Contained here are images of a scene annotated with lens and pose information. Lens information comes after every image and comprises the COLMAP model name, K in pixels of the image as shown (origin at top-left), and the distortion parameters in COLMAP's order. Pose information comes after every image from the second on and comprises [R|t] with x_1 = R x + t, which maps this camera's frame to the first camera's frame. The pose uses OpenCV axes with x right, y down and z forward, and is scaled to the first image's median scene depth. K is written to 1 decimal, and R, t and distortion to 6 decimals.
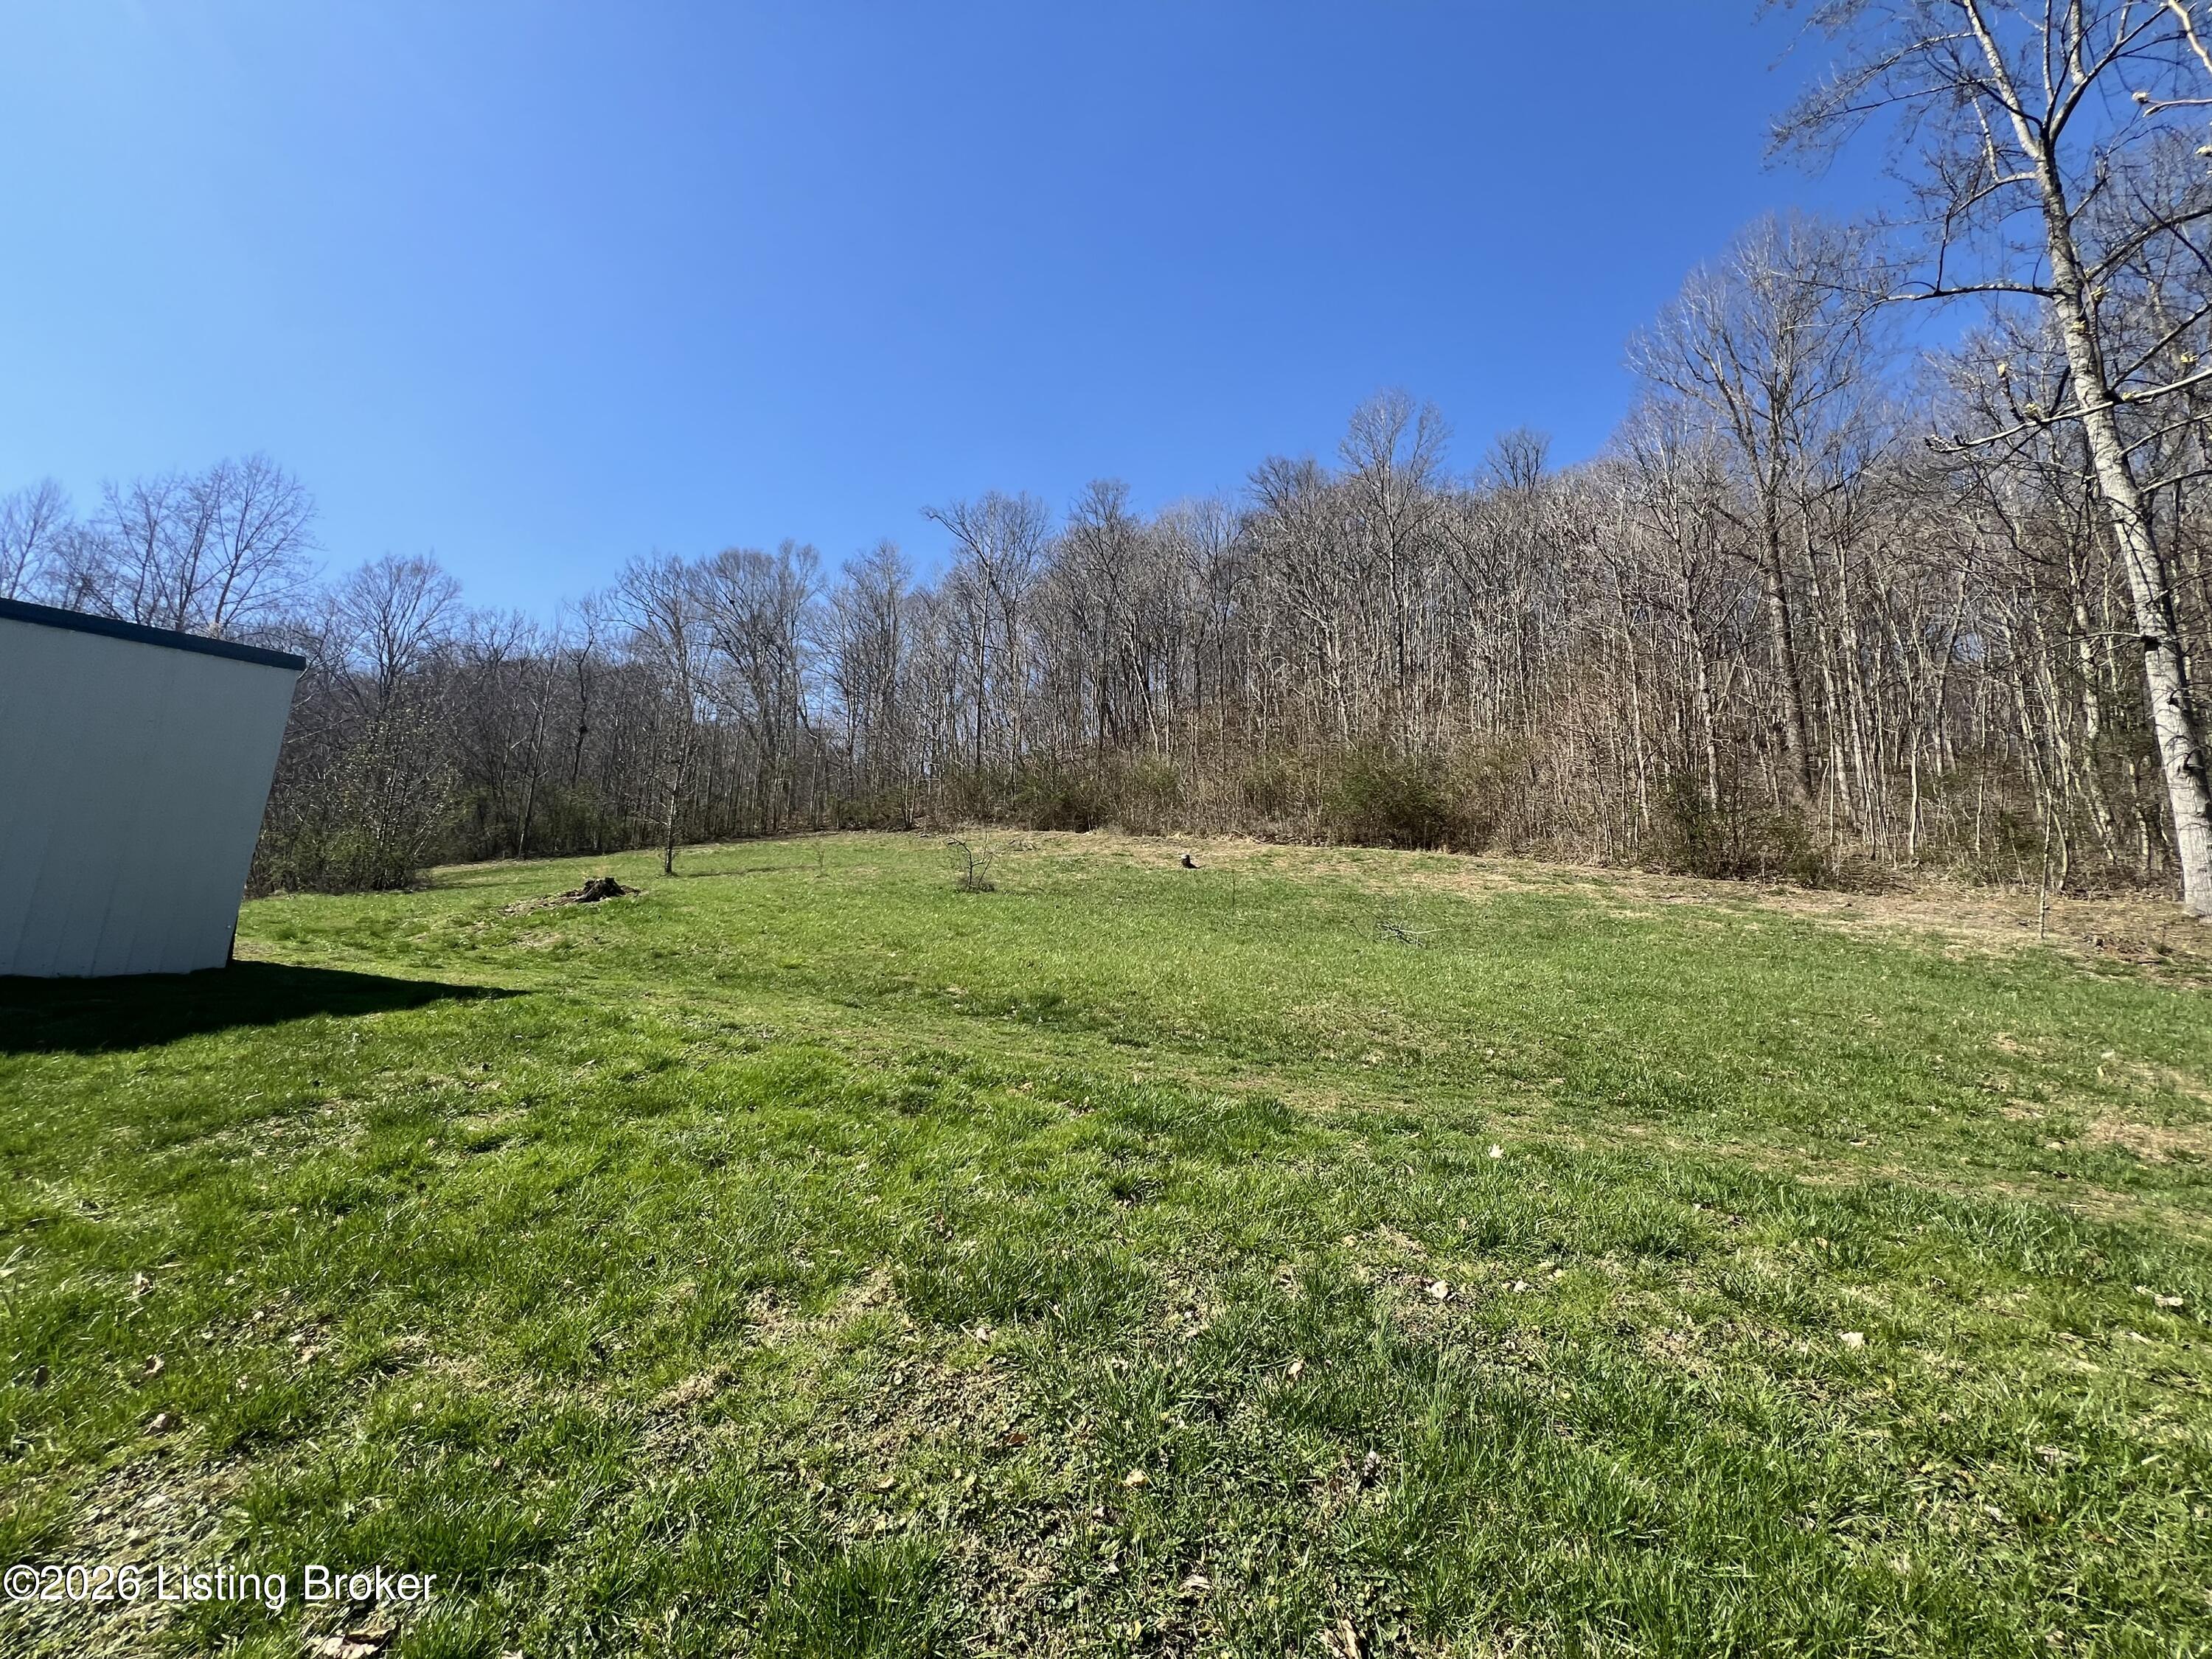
lens RADIAL K [[889.7, 0, 1097.3], [0, 889.7, 822.9], [0, 0, 1]] dist [0.000596, -0.000004]
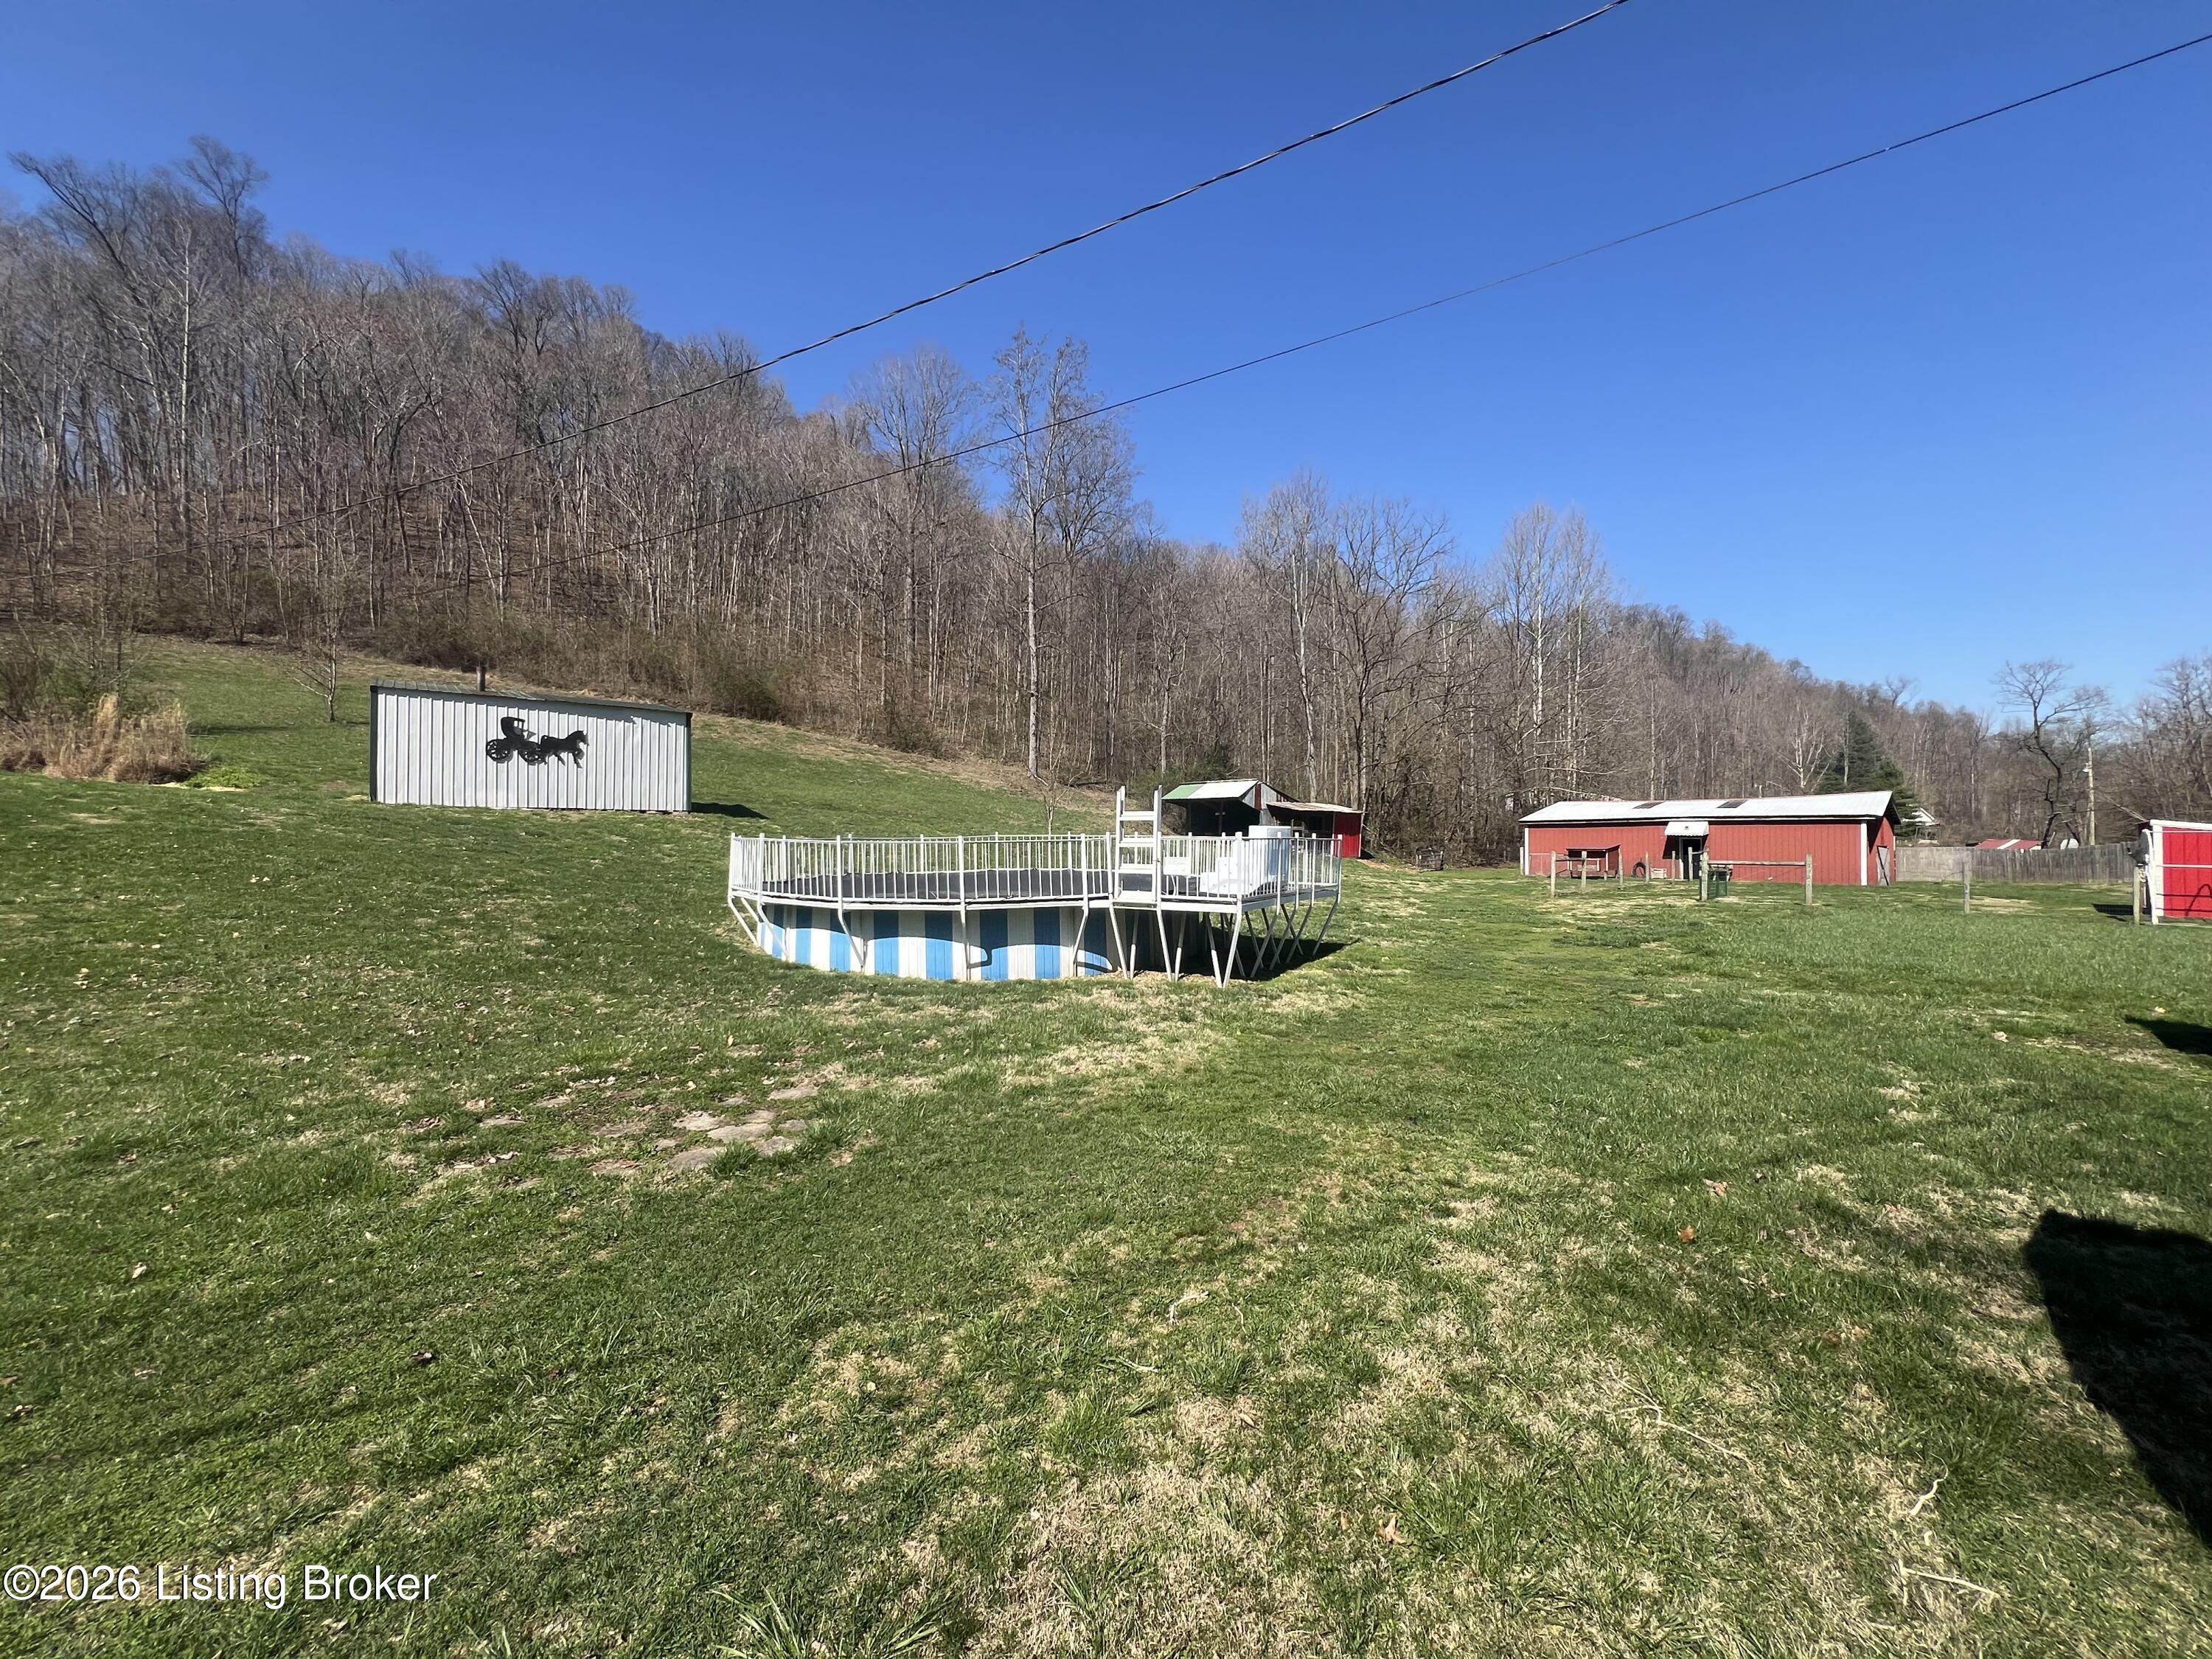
lens RADIAL K [[889.7, 0, 1102.8], [0, 889.7, 822.2], [0, 0, 1]] dist [0.000596, -0.000004]
pose [[0.573875, -0.029970, 0.818394, -1.225509], [-0.151950, 0.978081, 0.142369, -0.217433], [-0.804723, -0.206057, 0.556742, -1.015132]]
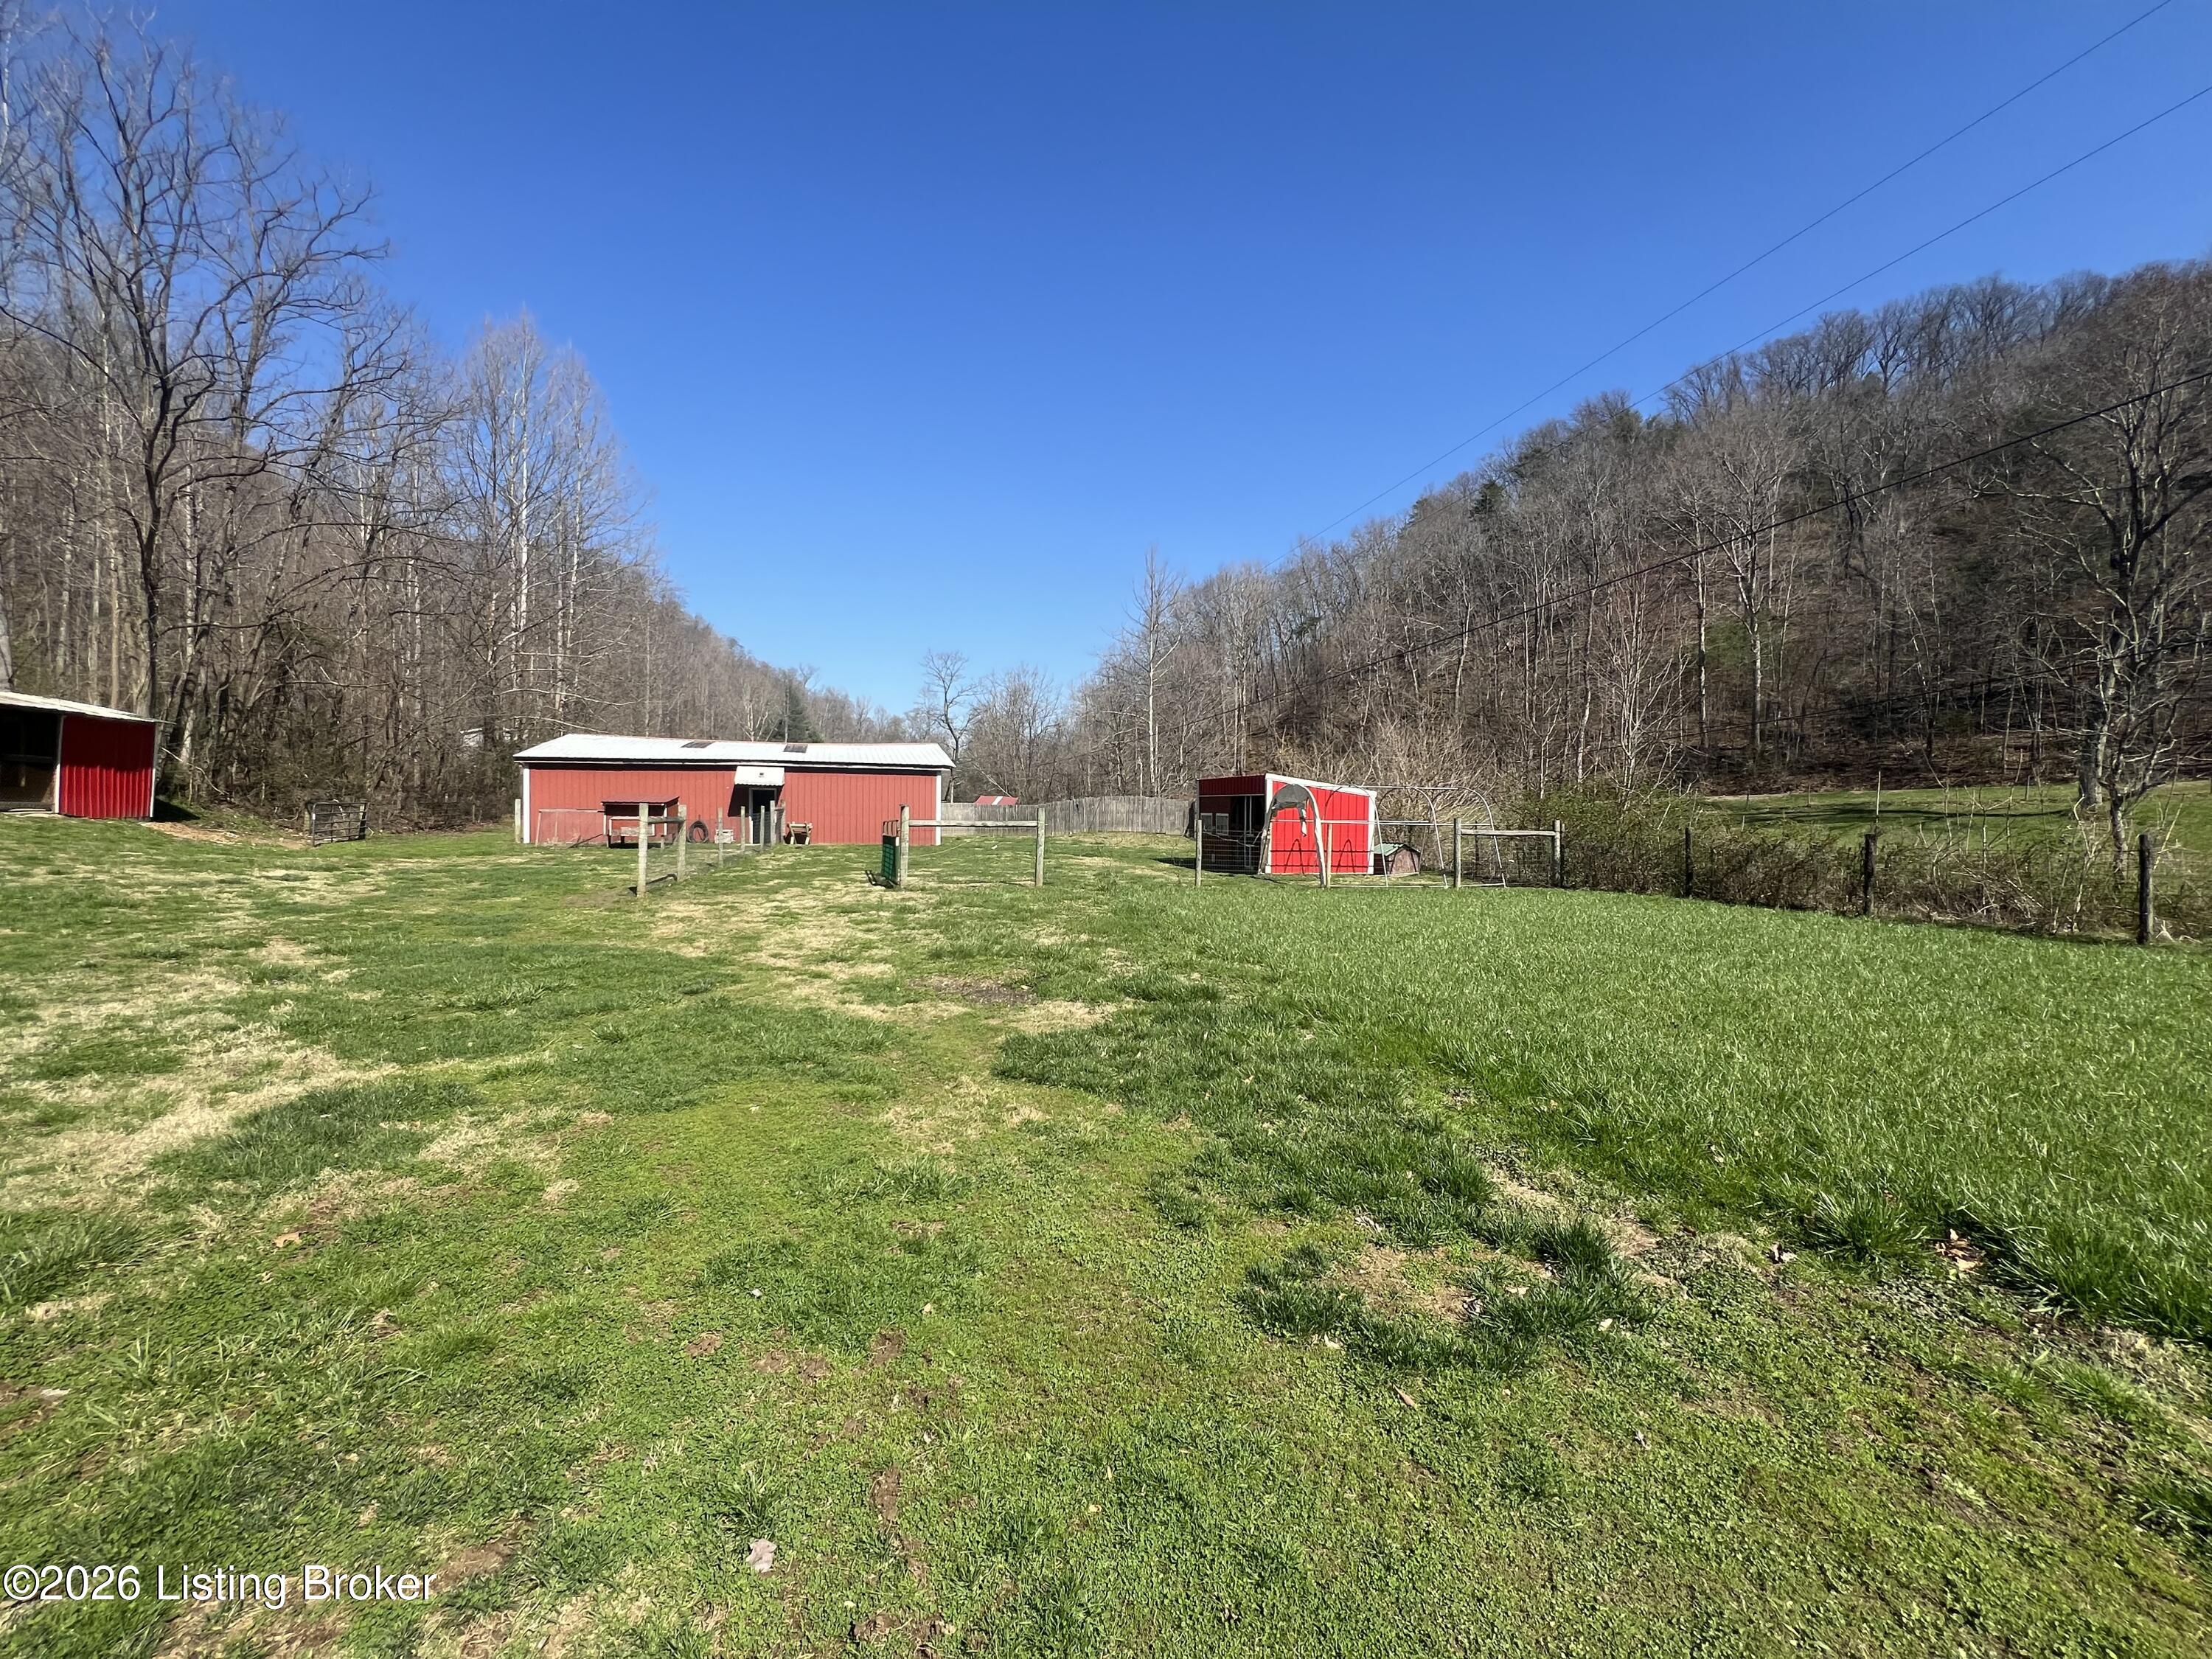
lens RADIAL K [[889.7, 0, 1089.1], [0, 889.7, 822.6], [0, 0, 1]] dist [0.000596, -0.000004]
pose [[-0.429190, -0.071230, 0.900401, -0.347729], [-0.227895, 0.973172, -0.031643, -0.111569], [-0.873991, -0.218777, -0.433908, -0.794306]]
